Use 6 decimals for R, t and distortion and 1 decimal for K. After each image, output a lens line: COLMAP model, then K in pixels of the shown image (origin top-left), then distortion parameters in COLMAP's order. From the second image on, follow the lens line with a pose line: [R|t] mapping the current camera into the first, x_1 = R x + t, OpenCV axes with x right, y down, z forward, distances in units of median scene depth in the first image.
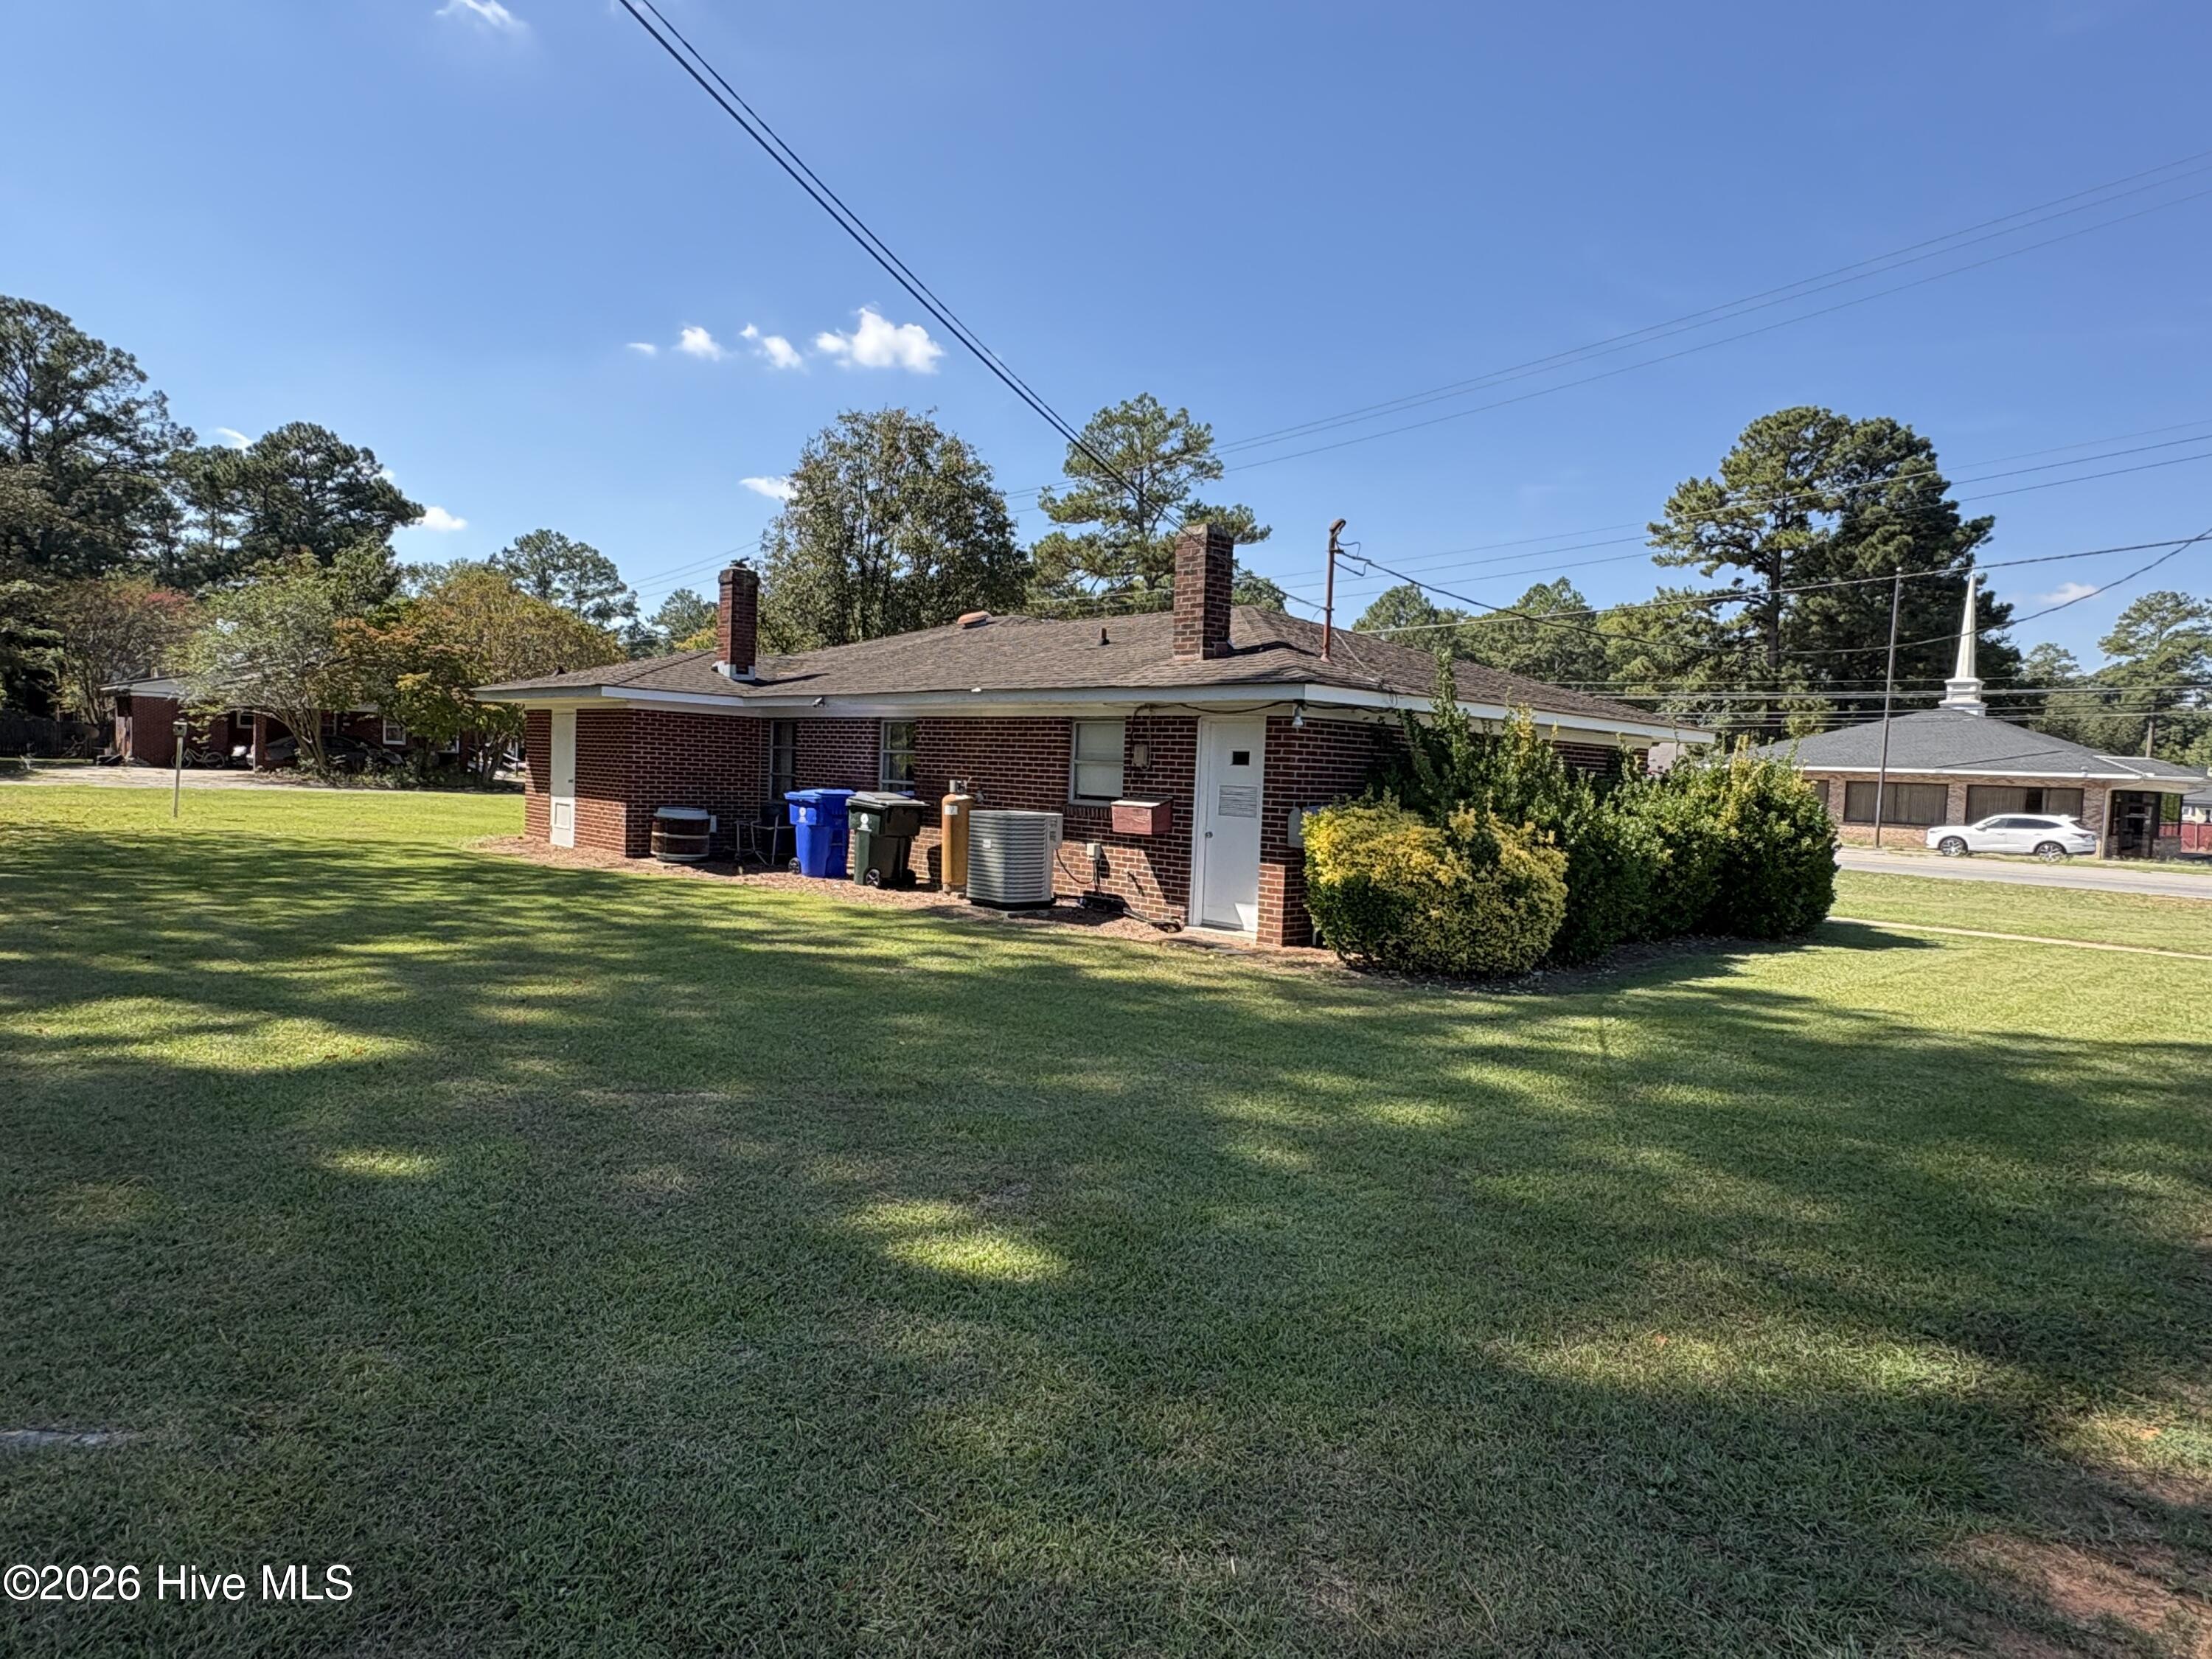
lens RADIAL K [[1275.1, 0, 1101.3], [0, 1275.1, 833.5], [0, 0, 1]] dist [-0.001540, 0.003943]
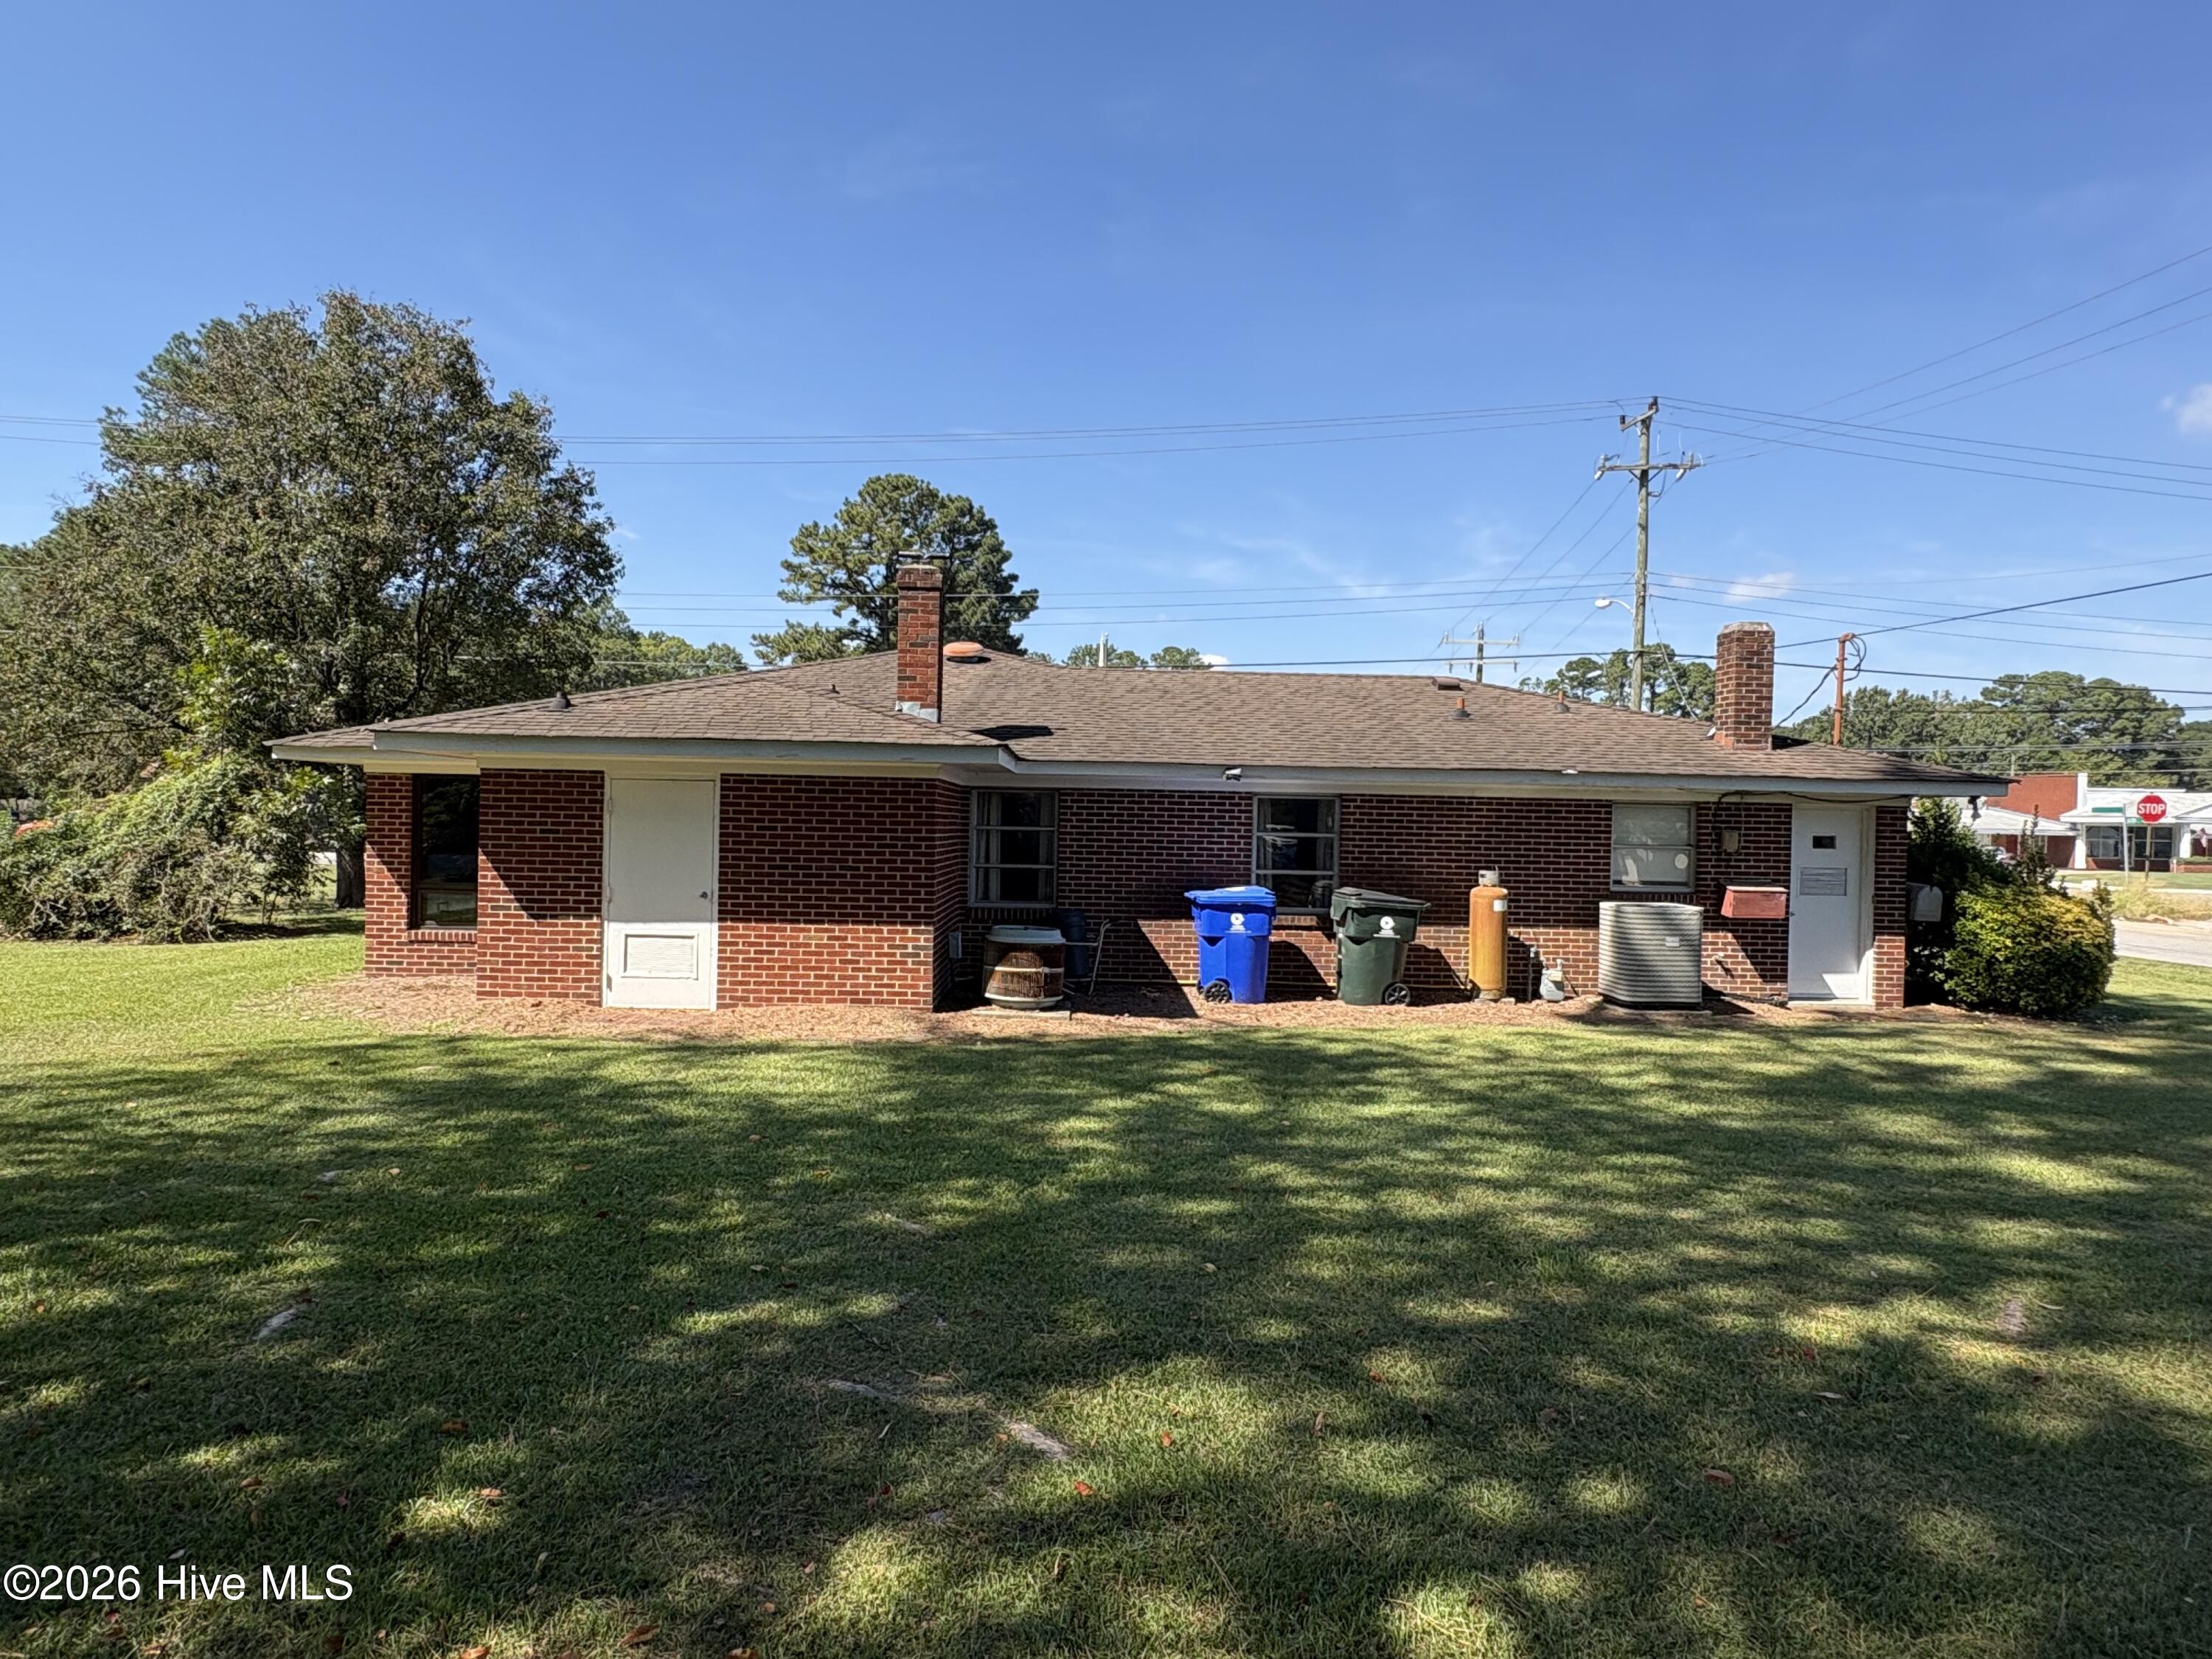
lens RADIAL K [[1275.1, 0, 1101.7], [0, 1275.1, 832.3], [0, 0, 1]] dist [-0.001540, 0.003943]
pose [[0.674901, -0.033967, 0.737126, -0.728025], [0.043364, 0.999039, 0.006332, -0.065999], [-0.736633, 0.027691, 0.675726, 0.466025]]
